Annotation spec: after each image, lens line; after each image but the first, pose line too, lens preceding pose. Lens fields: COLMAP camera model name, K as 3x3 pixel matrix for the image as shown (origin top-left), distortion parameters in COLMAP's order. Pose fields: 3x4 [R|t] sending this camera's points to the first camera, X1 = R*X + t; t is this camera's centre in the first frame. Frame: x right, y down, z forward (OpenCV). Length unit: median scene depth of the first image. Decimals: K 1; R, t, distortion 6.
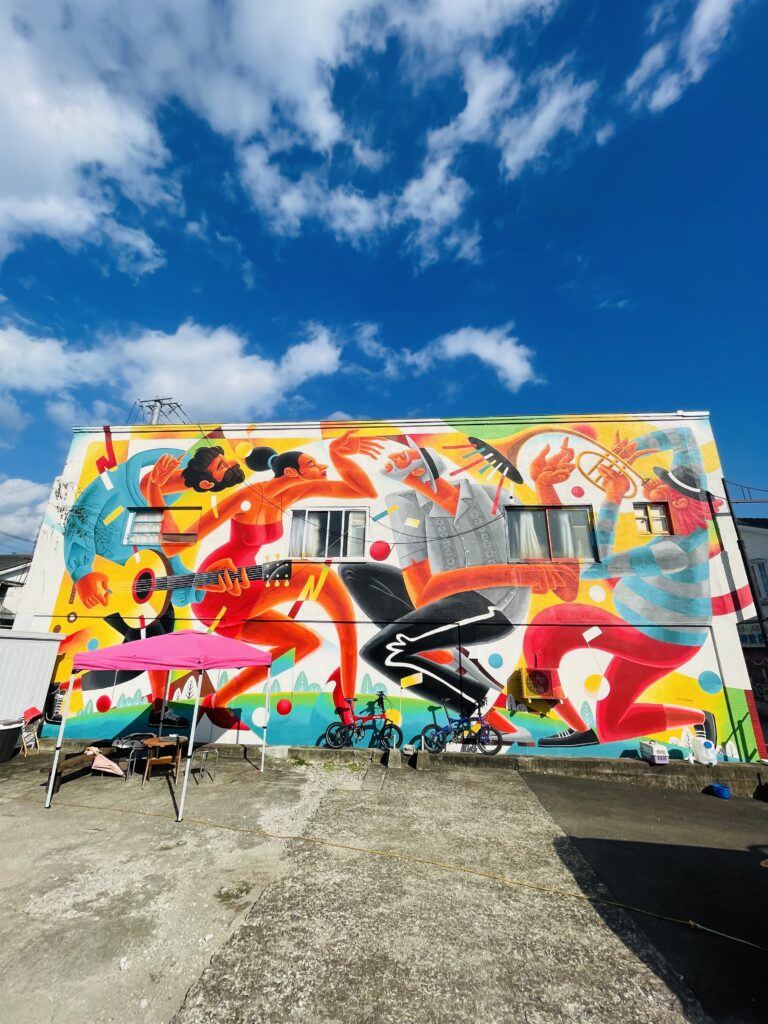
lens RADIAL K [[411.7, 0, 382.3], [0, 411.7, 512.3], [0, 0, 1]] dist [-0.002594, -0.000440]
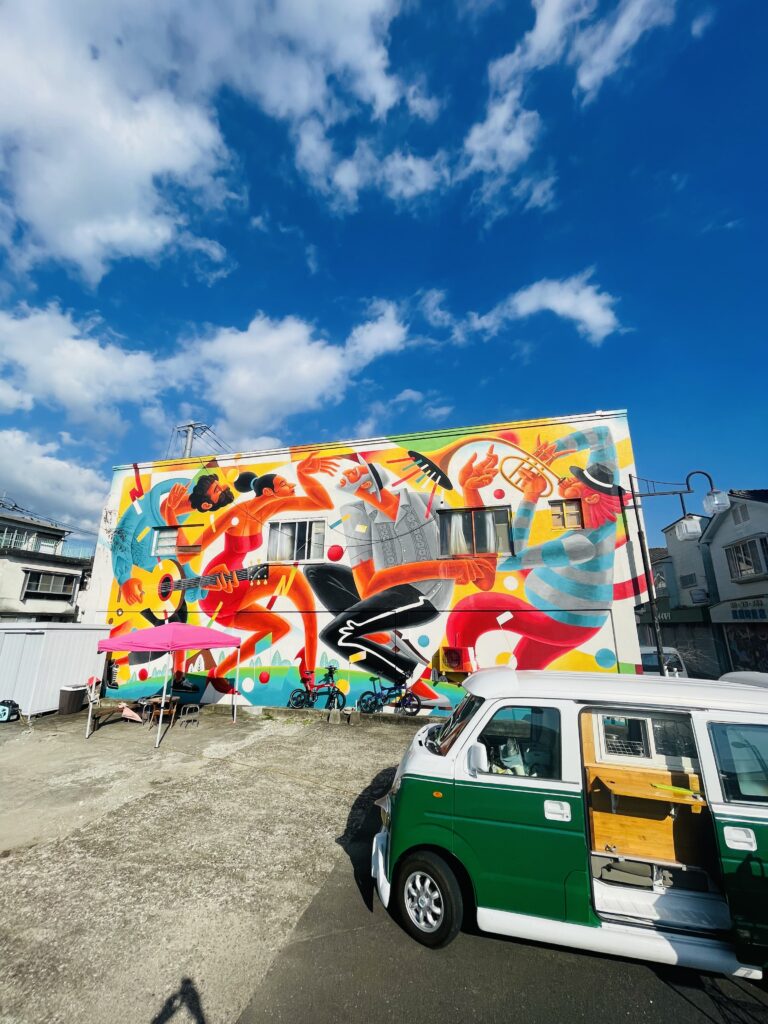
lens RADIAL K [[411.7, 0, 382.9], [0, 411.7, 513.3], [0, 0, 1]] dist [-0.002594, -0.000440]
pose [[0.984395, -0.060603, -0.165211, 0.361525], [0.069116, 0.996535, 0.046268, -0.075230], [0.161834, -0.056965, 0.985172, -0.183596]]
